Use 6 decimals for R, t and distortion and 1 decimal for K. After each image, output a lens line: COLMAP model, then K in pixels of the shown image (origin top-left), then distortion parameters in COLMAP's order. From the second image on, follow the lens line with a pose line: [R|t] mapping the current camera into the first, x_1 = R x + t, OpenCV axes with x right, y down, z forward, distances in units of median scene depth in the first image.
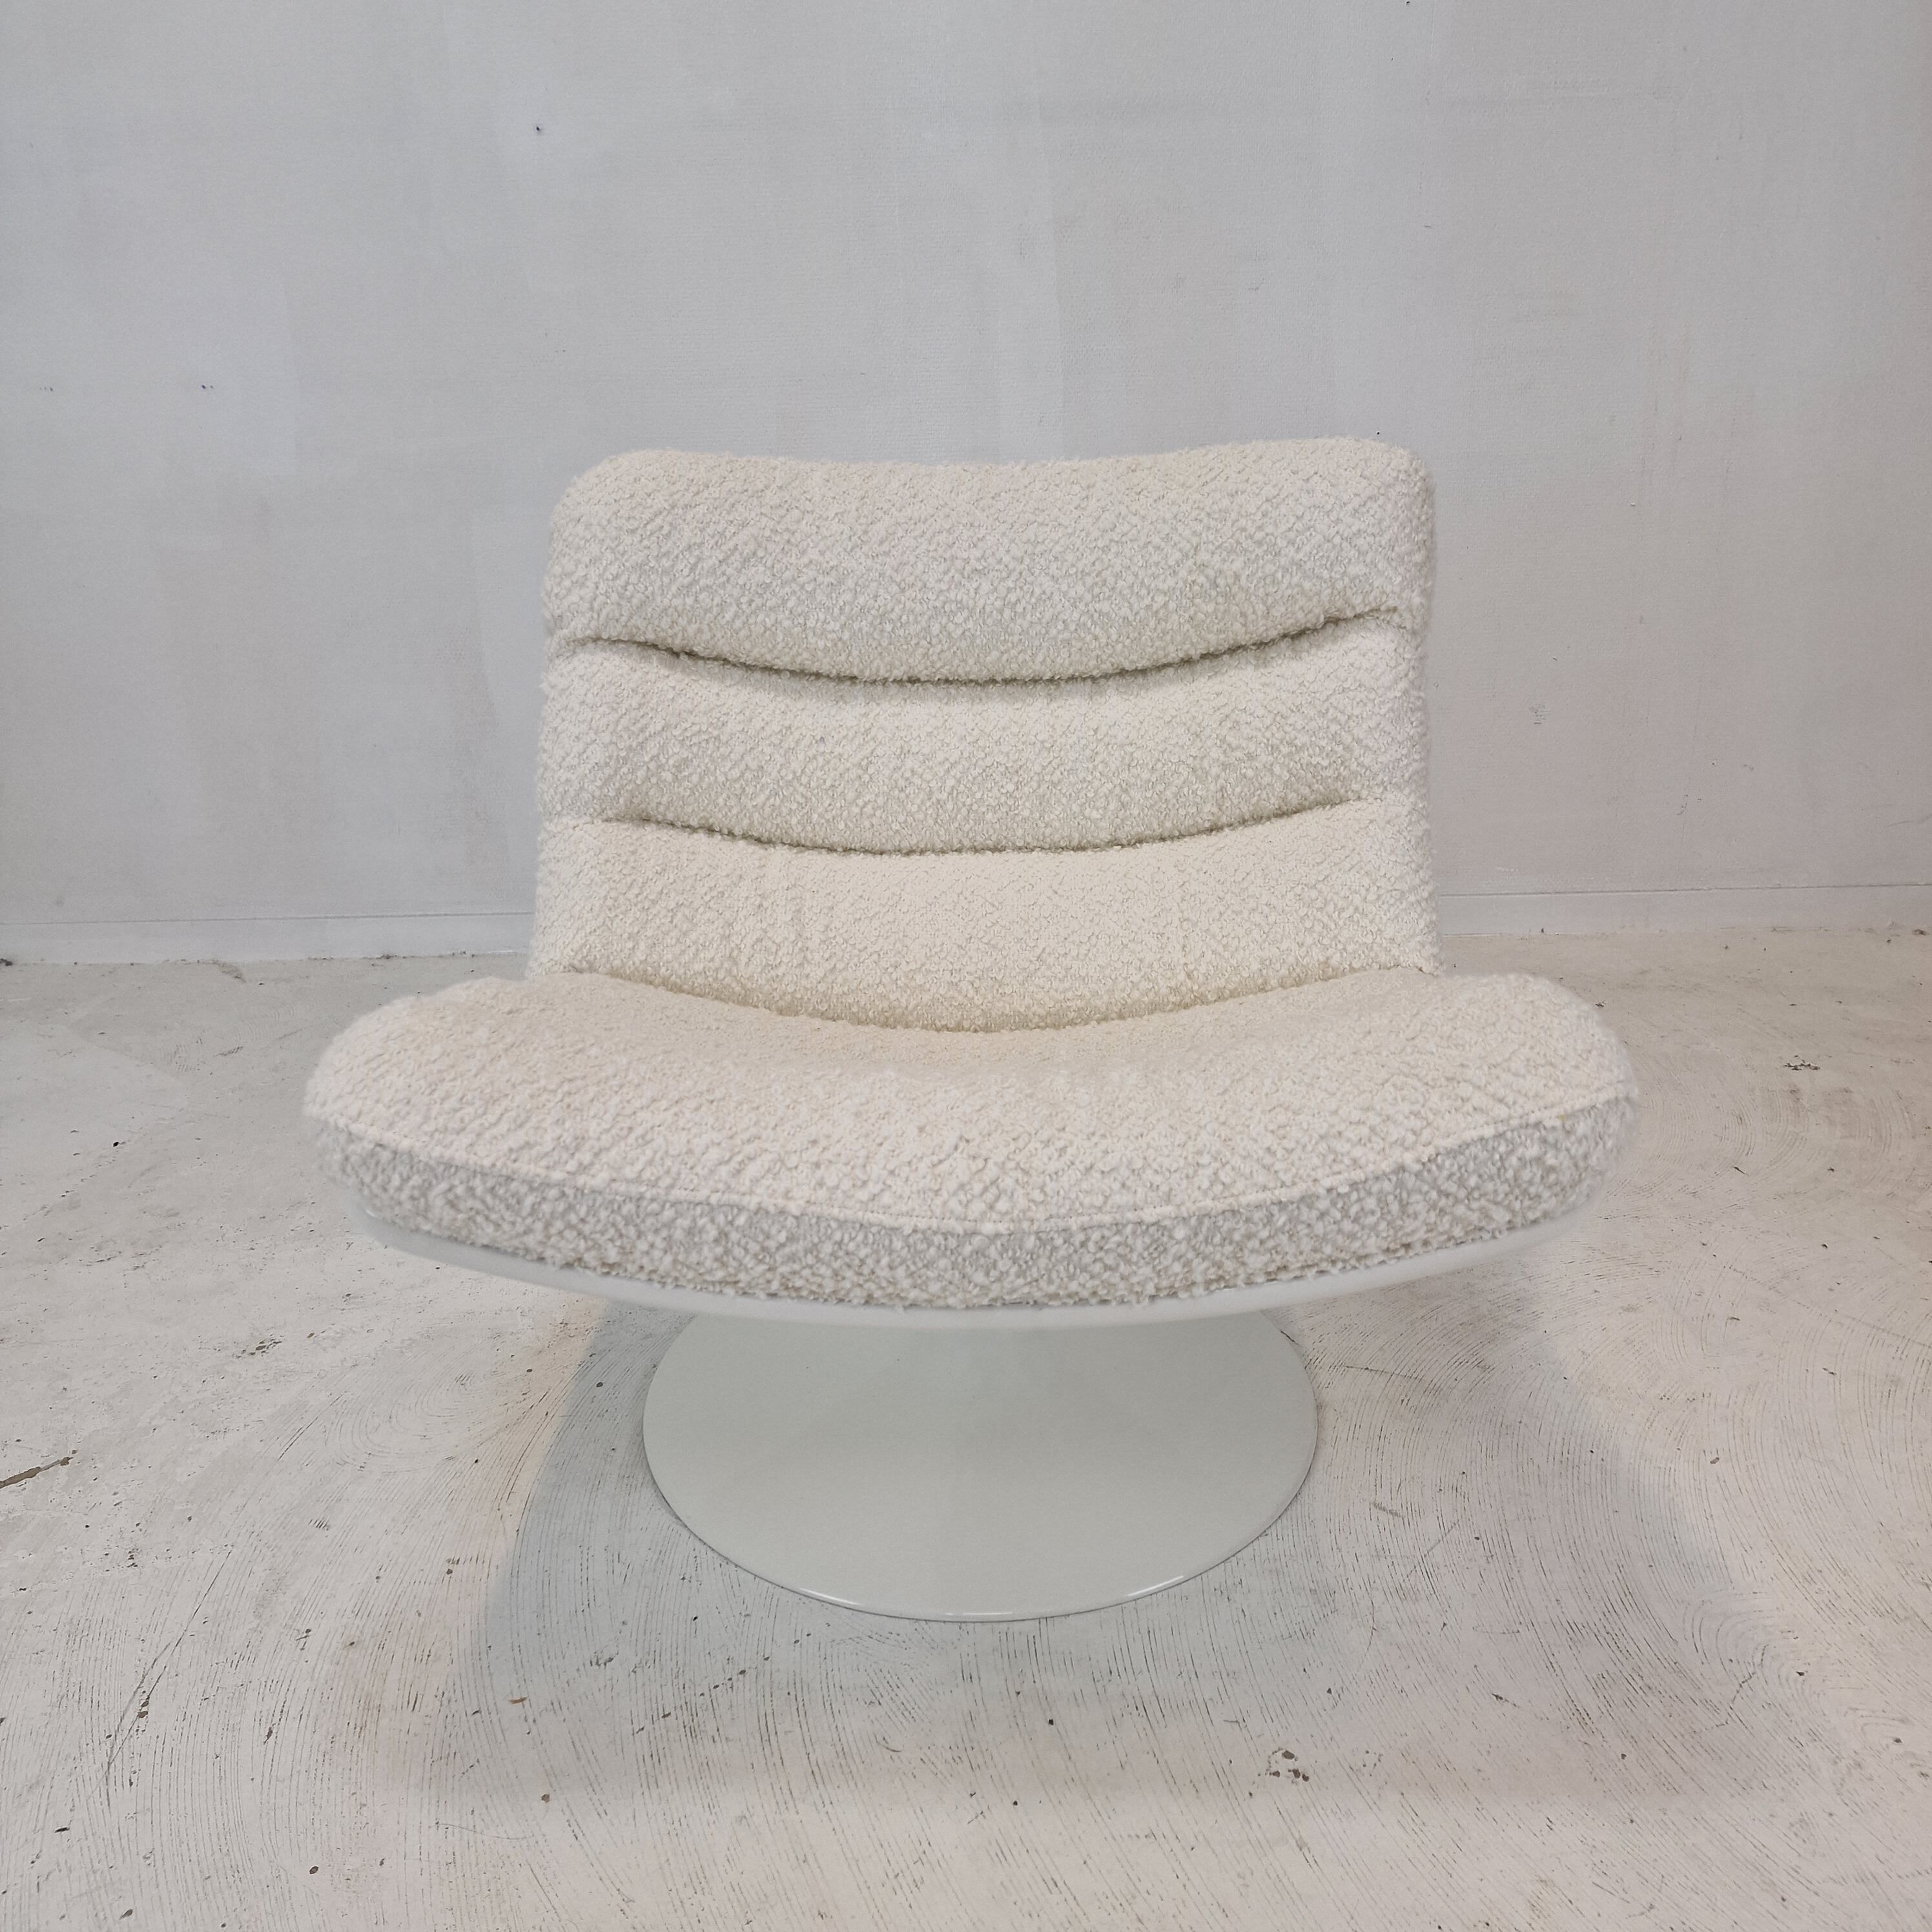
lens RADIAL K [[1763.0, 0, 973.3], [0, 1763.0, 954.6], [0, 0, 1]] dist [0.089850, -0.097425]
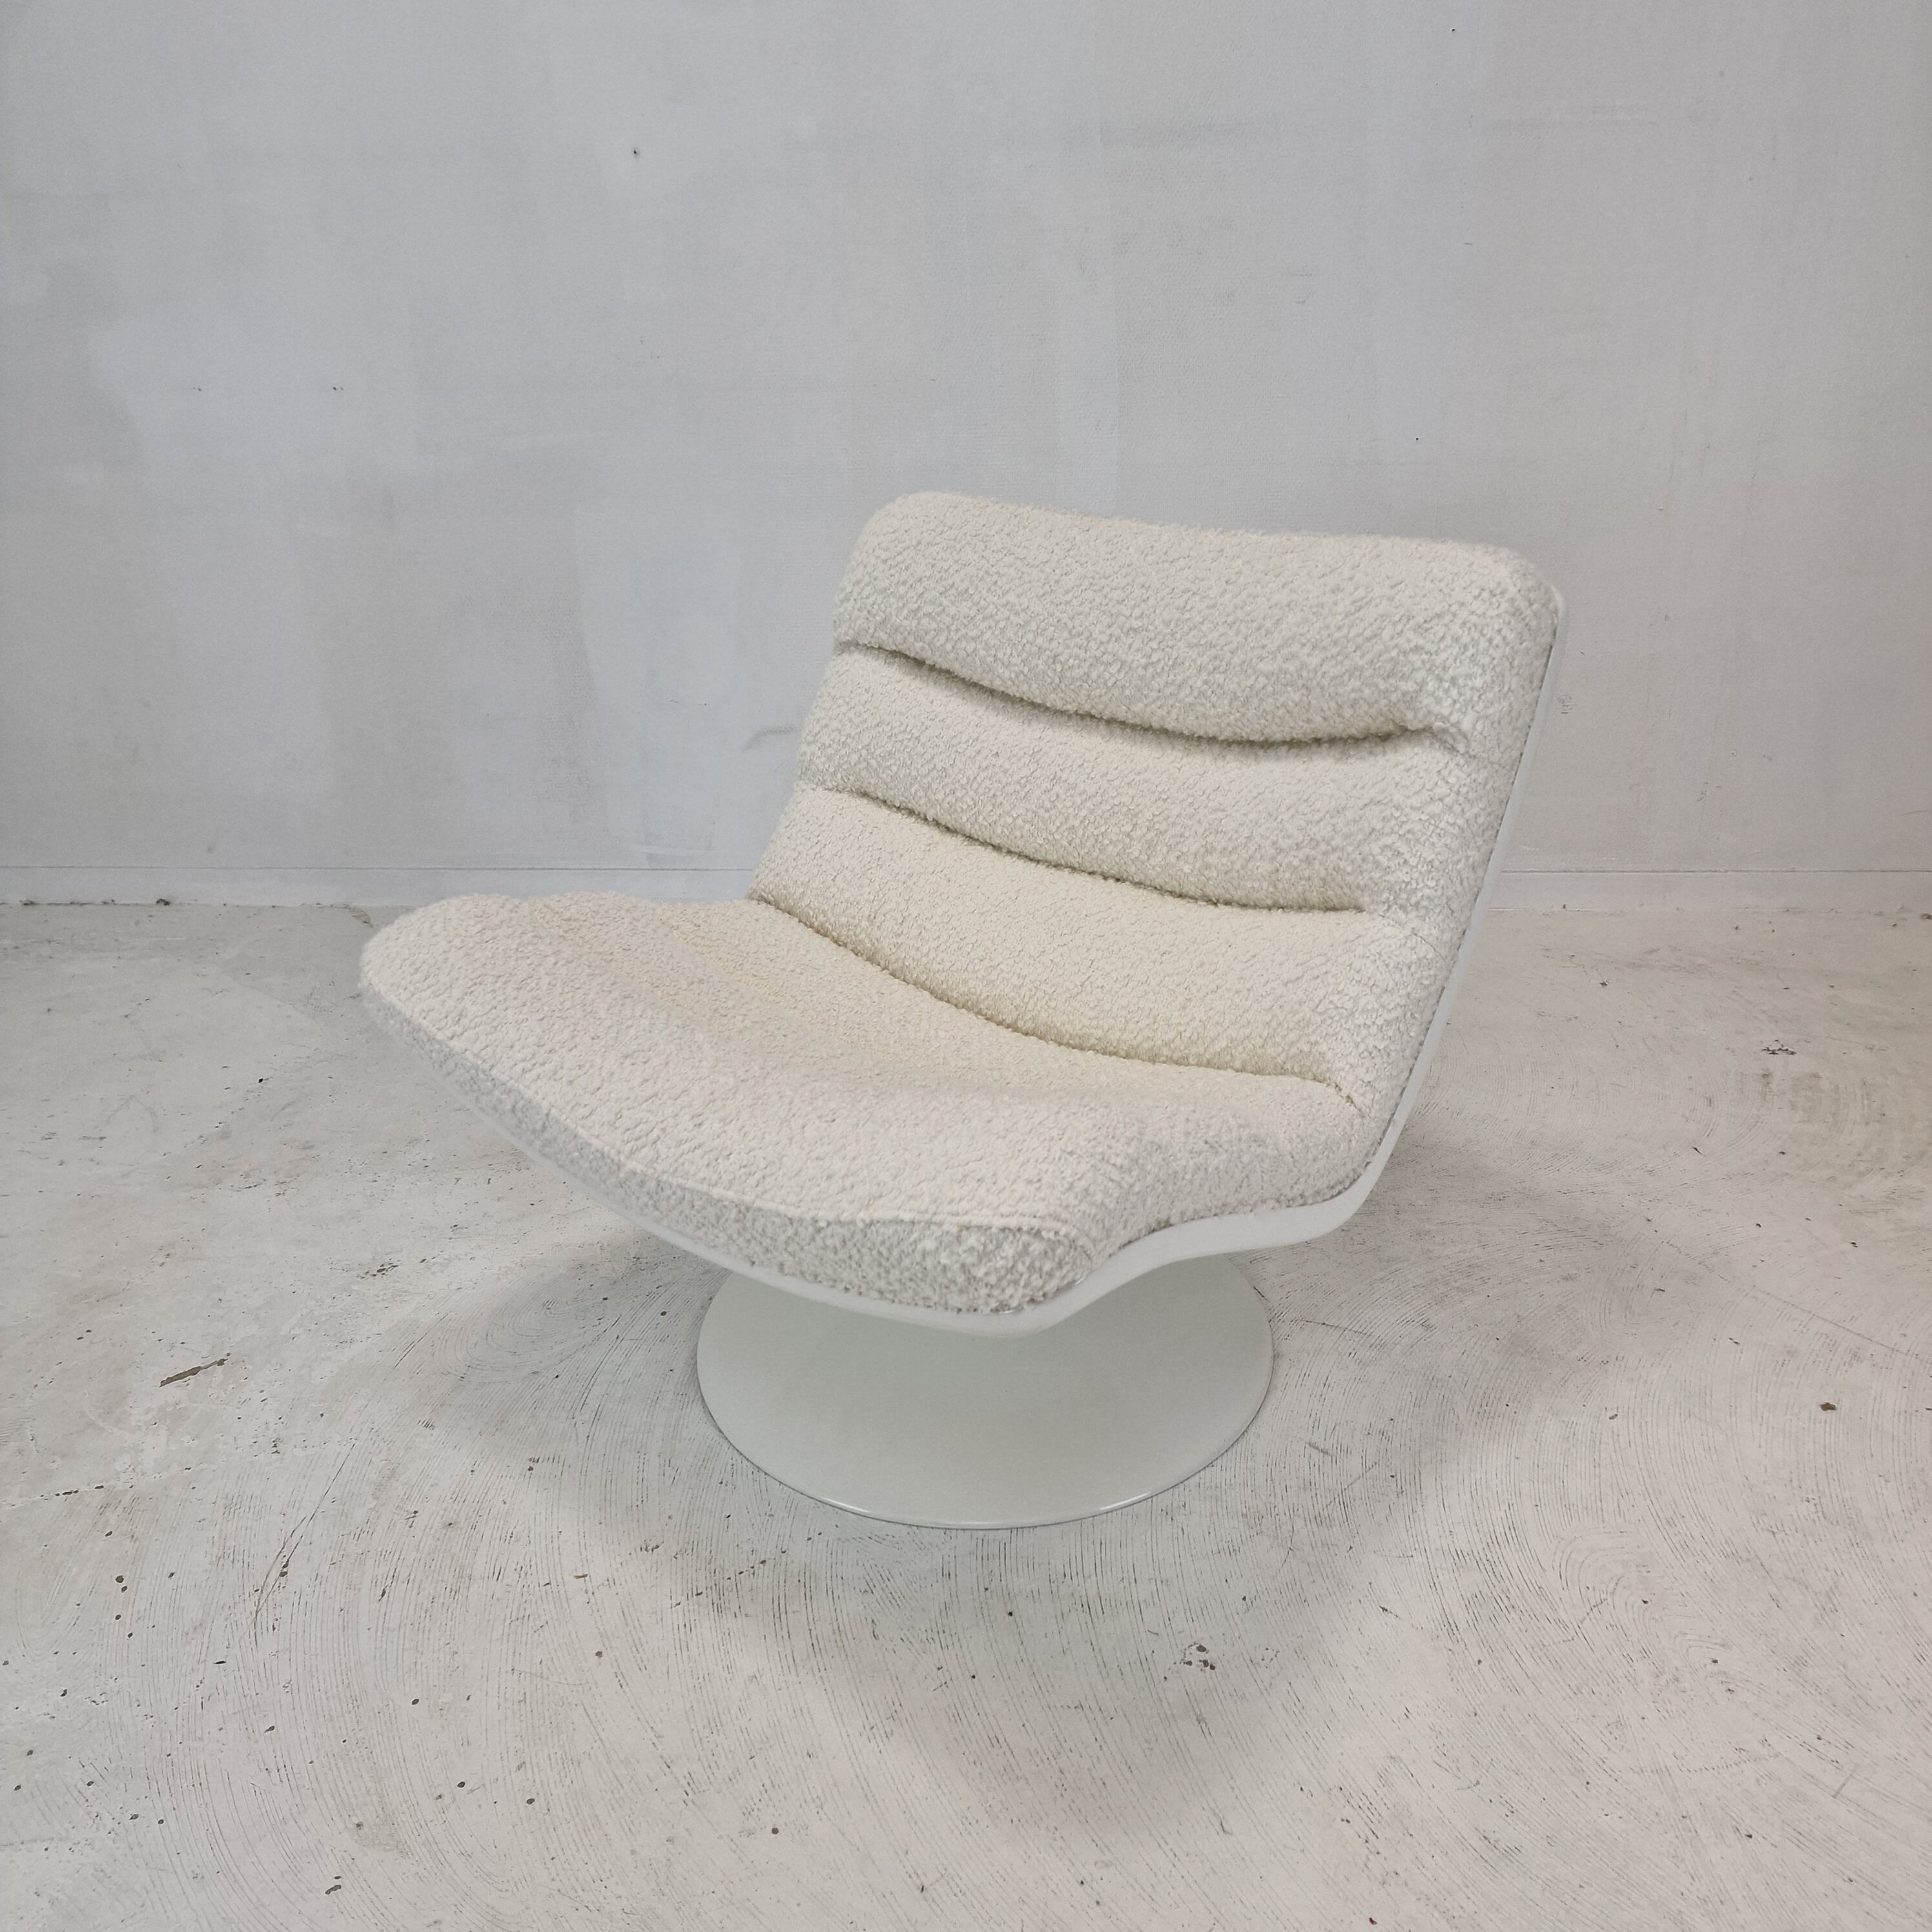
lens RADIAL K [[1756.4, 0, 995.0], [0, 1756.4, 974.4], [0, 0, 1]] dist [0.084363, -0.092566]
pose [[0.998164, 0.025940, -0.054727, 0.081914], [-0.022068, 0.997288, 0.070214, -0.084076], [0.056400, -0.068877, 0.996030, -0.164297]]
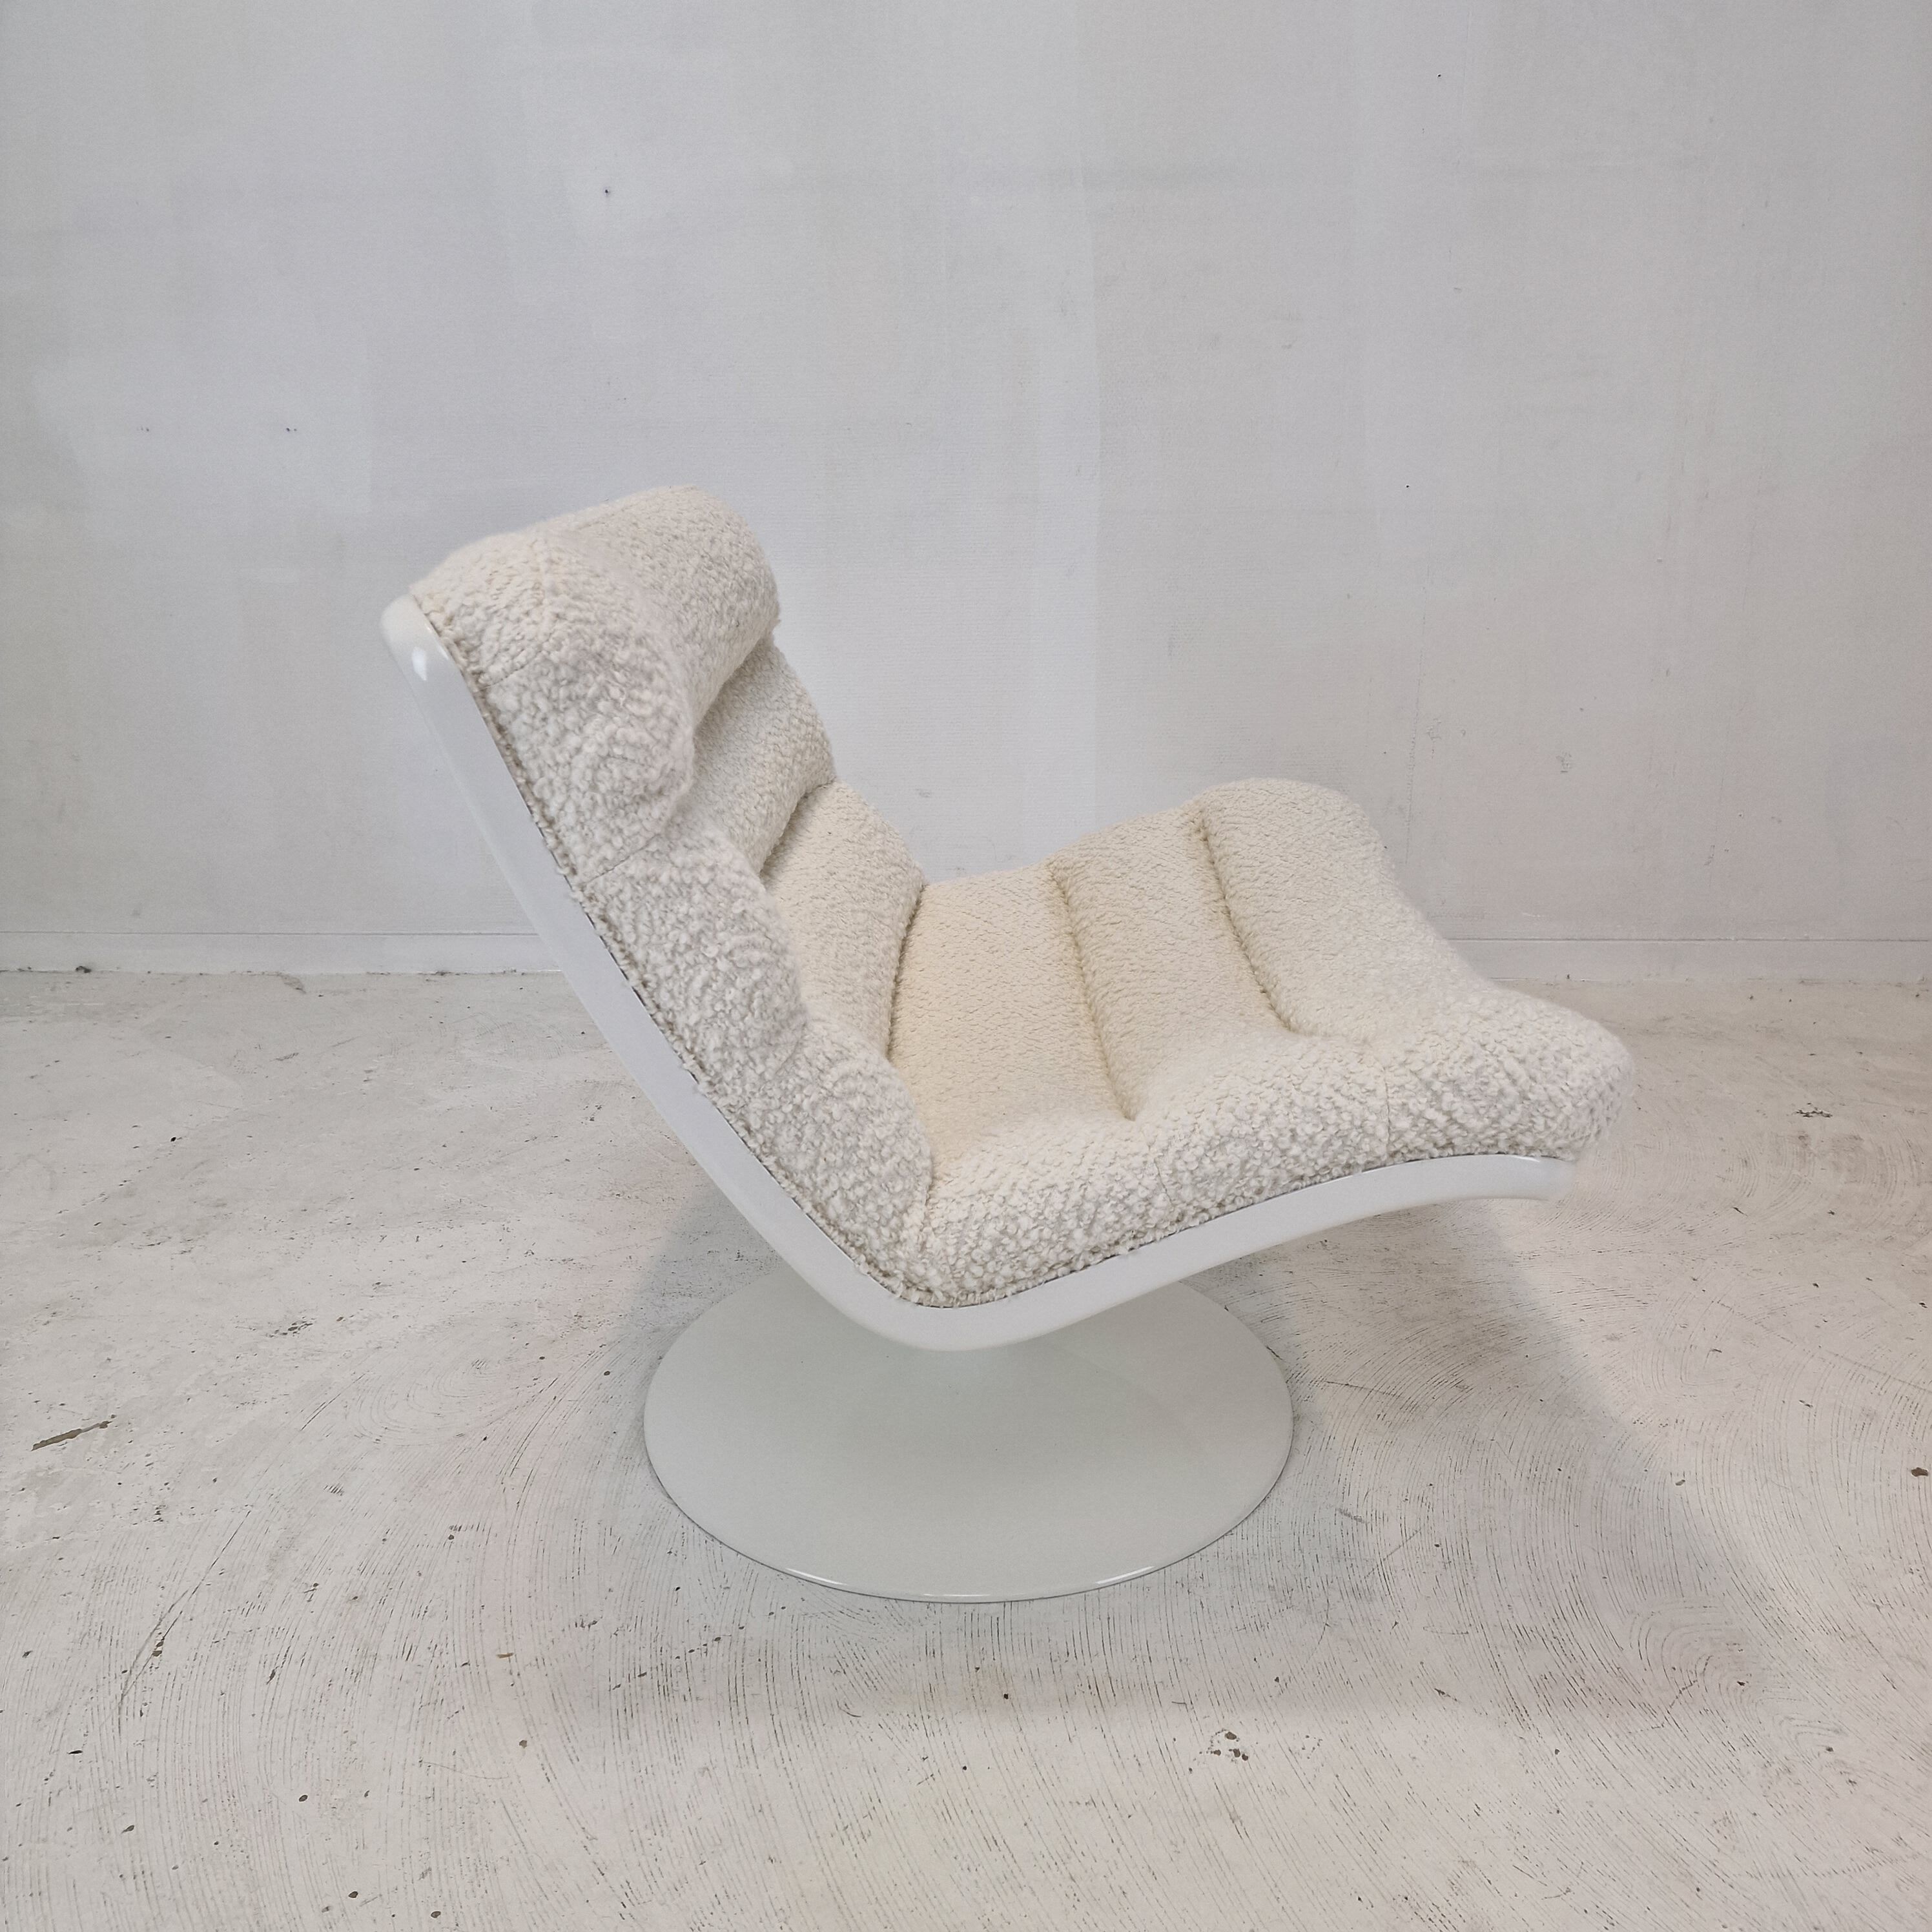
lens RADIAL K [[1764.1, 0, 970.0], [0, 1764.1, 956.8], [0, 0, 1]] dist [0.087460, -0.095555]
pose [[0.998678, 0.024947, -0.044947, 0.054657], [-0.026169, 0.999298, -0.026805, 0.023920], [0.044246, 0.027946, 0.998630, -0.052838]]
